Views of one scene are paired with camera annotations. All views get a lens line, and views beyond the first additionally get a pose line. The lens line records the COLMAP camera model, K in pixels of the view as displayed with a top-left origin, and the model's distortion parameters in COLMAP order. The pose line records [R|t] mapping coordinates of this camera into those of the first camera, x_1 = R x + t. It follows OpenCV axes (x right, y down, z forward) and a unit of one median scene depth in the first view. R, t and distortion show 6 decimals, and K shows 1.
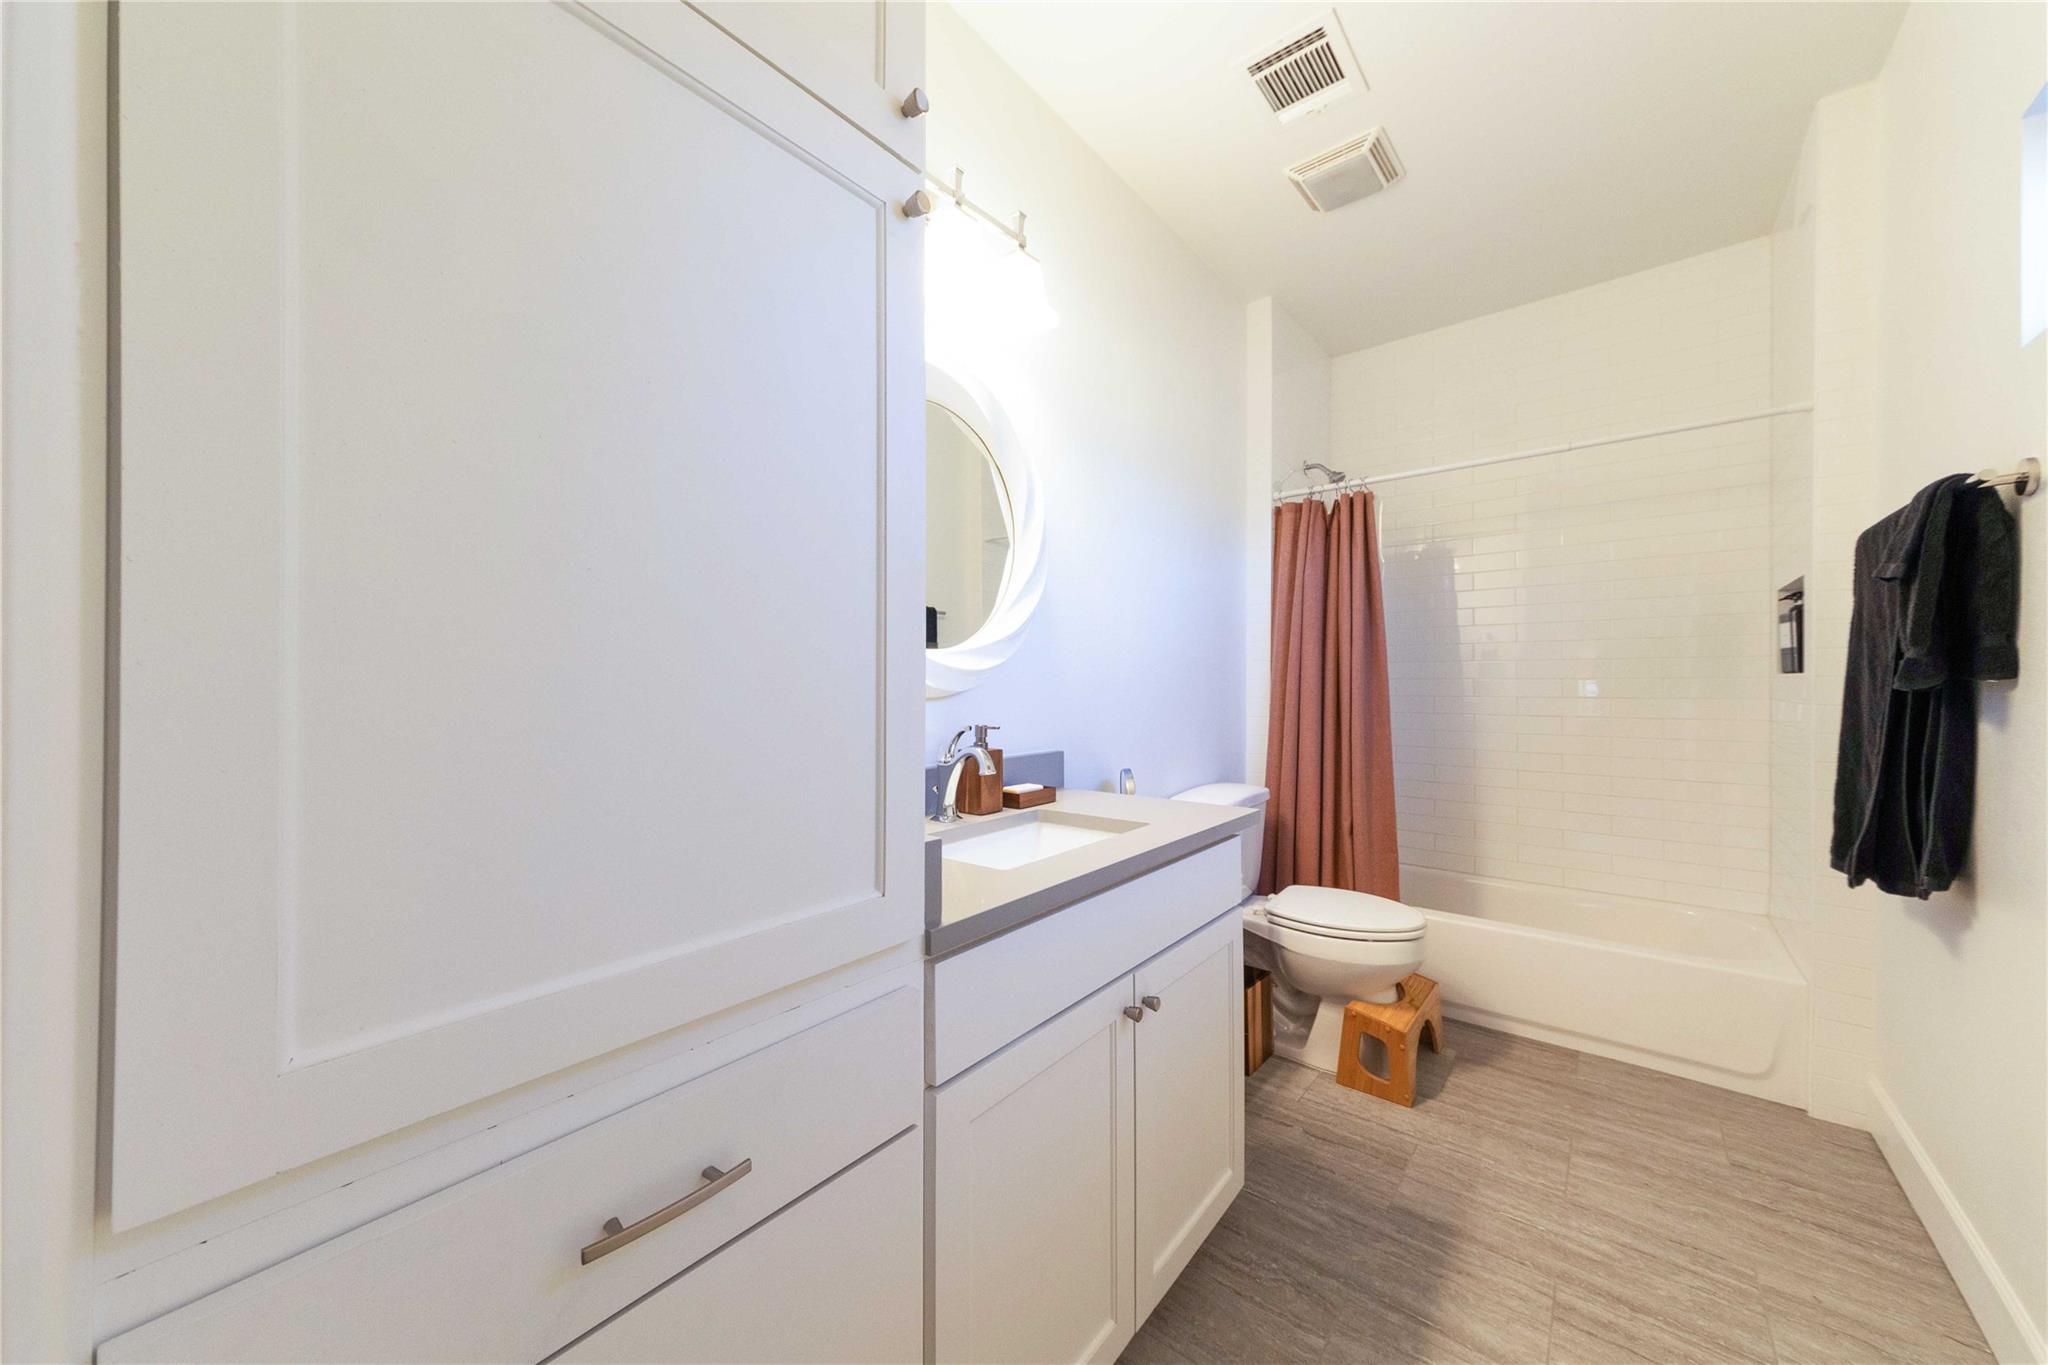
lens RADIAL K [[728.7, 0, 1030.5], [0, 728.7, 681.8], [0, 0, 1]] dist [-0.000164, 0.001848]
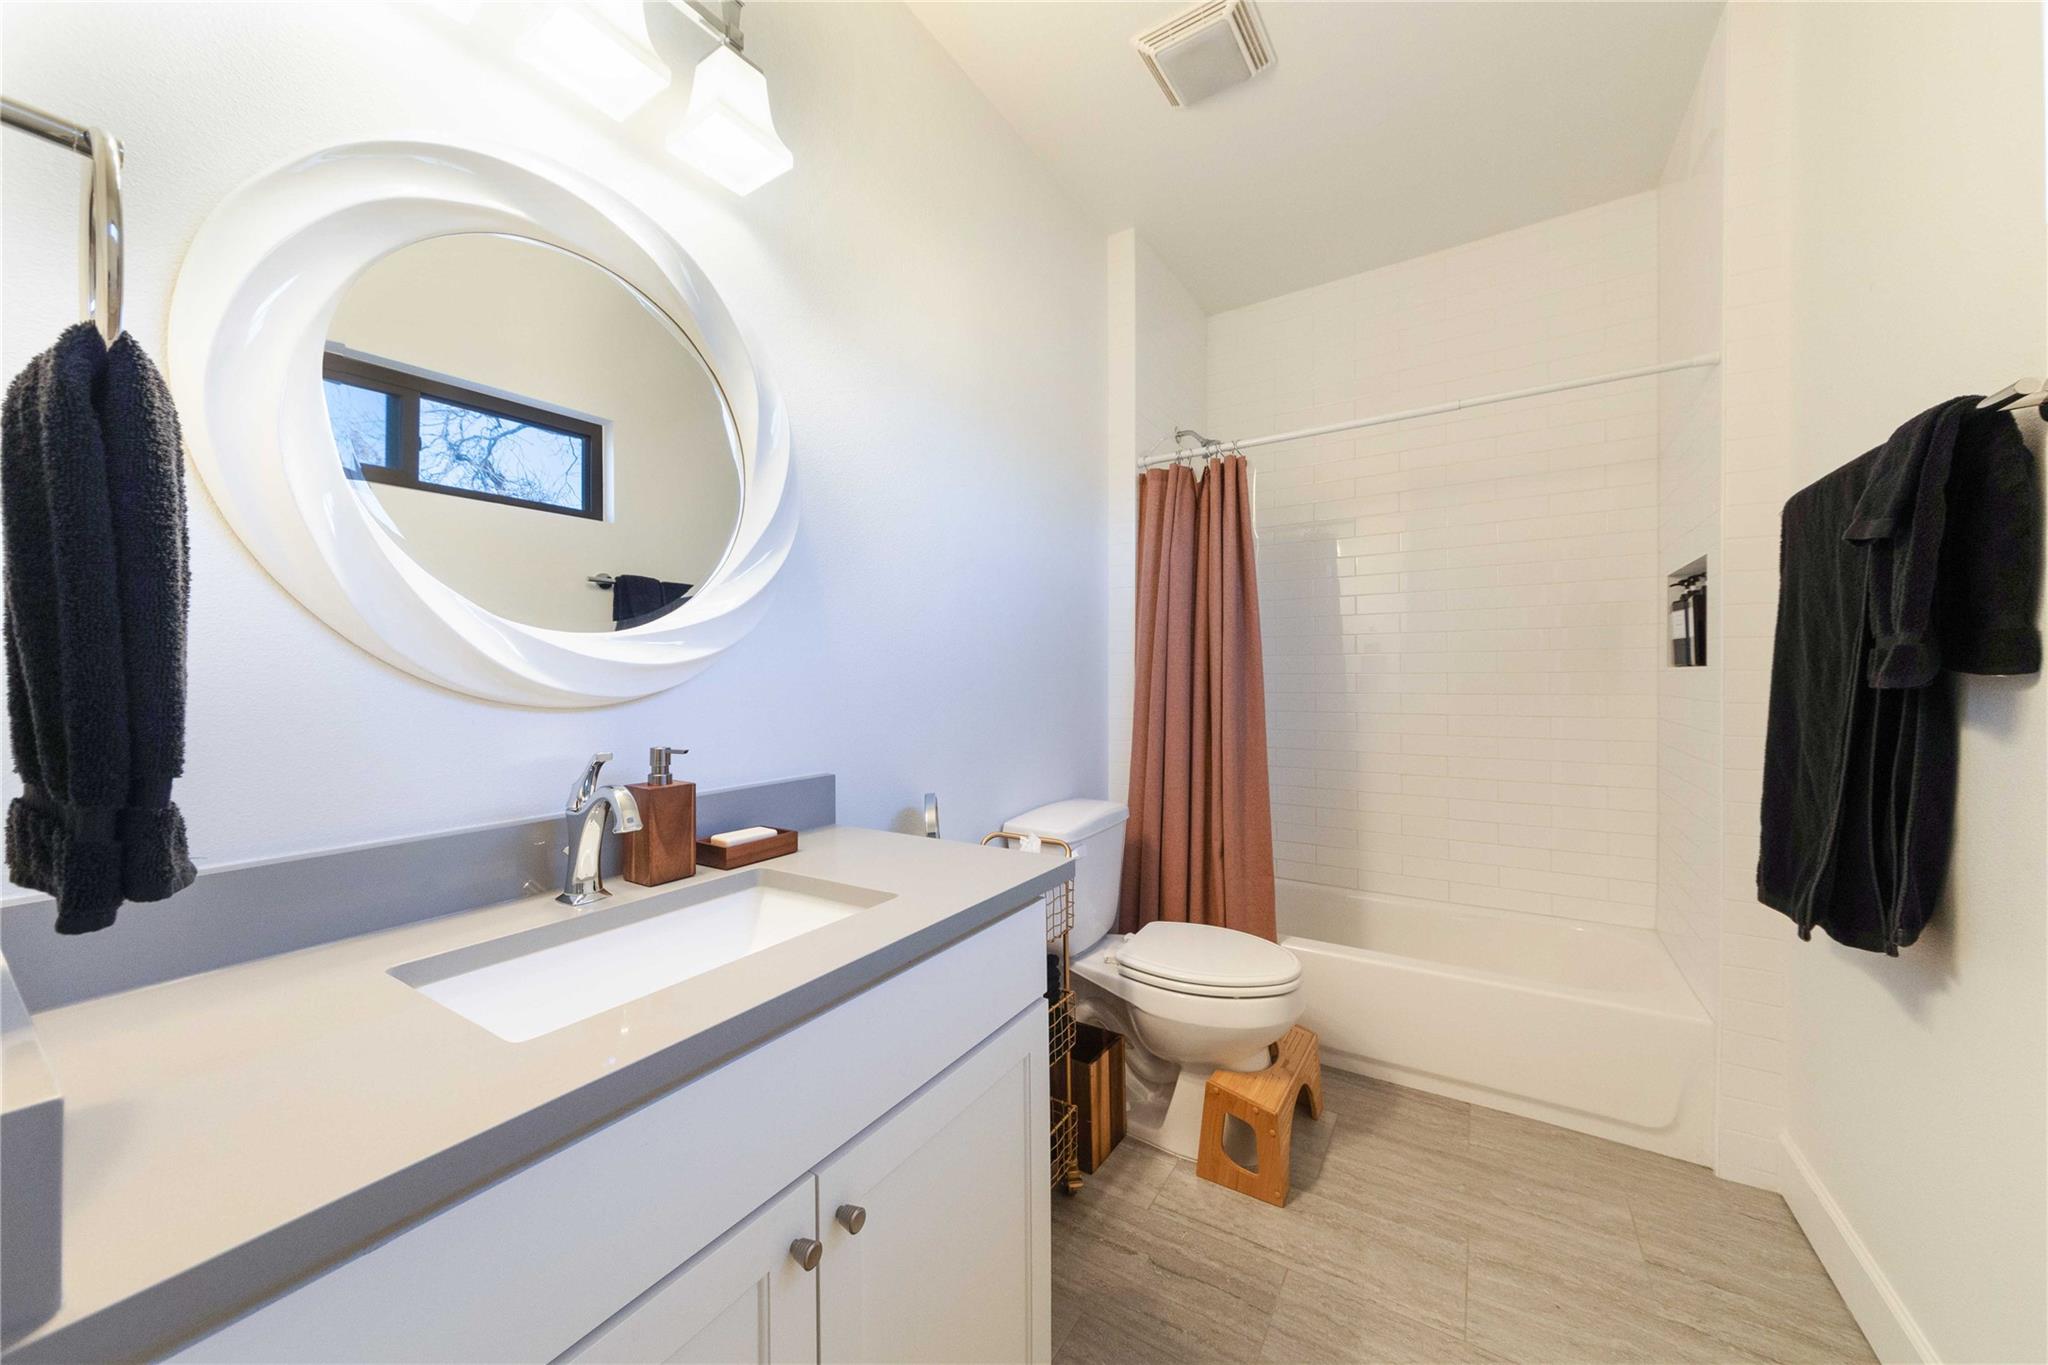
lens RADIAL K [[728.7, 0, 1033.0], [0, 728.7, 681.2], [0, 0, 1]] dist [-0.000164, 0.001848]
pose [[0.991970, -0.005196, 0.126370, 0.148395], [0.004452, 0.999971, 0.006170, -0.003008], [-0.126399, -0.005558, 0.991964, 0.237852]]
